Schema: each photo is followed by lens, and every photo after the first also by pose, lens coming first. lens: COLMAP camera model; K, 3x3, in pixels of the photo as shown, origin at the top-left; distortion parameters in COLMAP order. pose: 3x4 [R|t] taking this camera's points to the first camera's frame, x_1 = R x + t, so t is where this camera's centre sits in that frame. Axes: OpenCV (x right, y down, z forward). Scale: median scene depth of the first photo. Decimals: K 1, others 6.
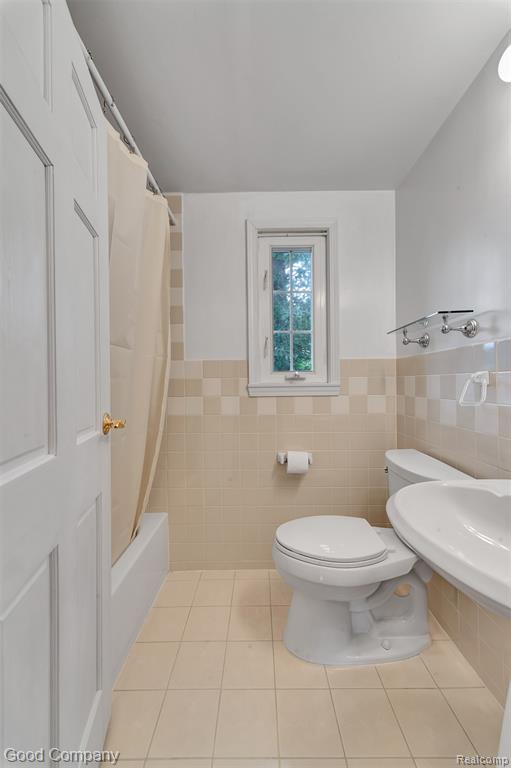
lens RADIAL K [[297.1, 0, 255.5], [0, 297.1, 384.0], [0, 0, 1]] dist [0.007058, 0.000091]
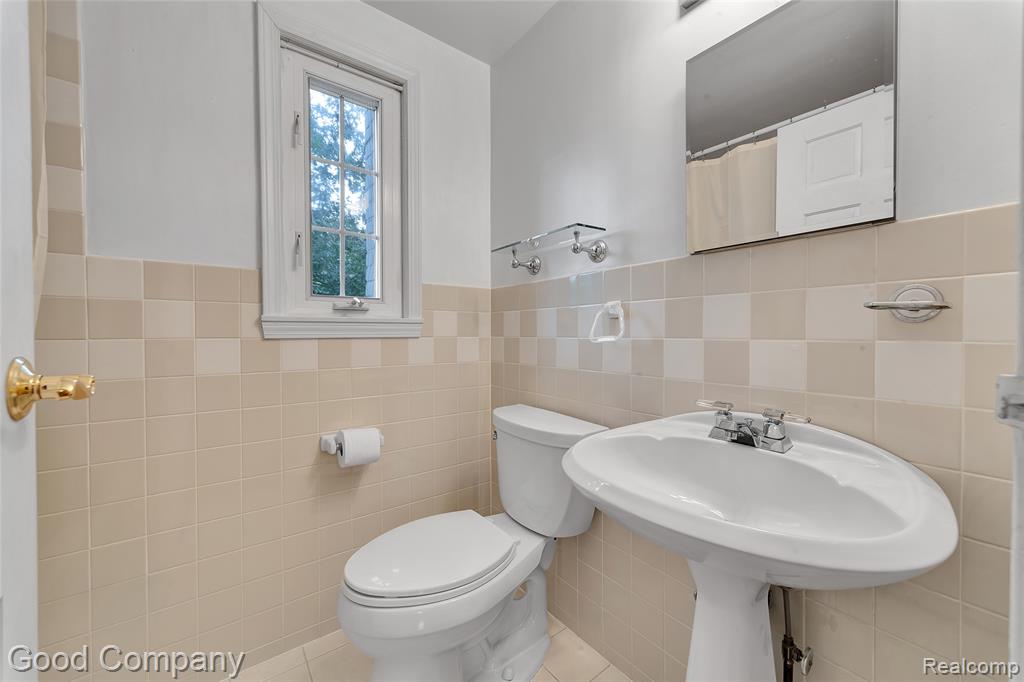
lens RADIAL K [[398.0, 0, 507.8], [0, 398.0, 339.3], [0, 0, 1]] dist [0.004090, -0.000008]
pose [[0.792836, 0.001005, 0.609434, -0.112780], [-0.004345, 0.999983, 0.004005, 0.039658], [-0.609419, -0.005823, 0.792827, 0.170884]]
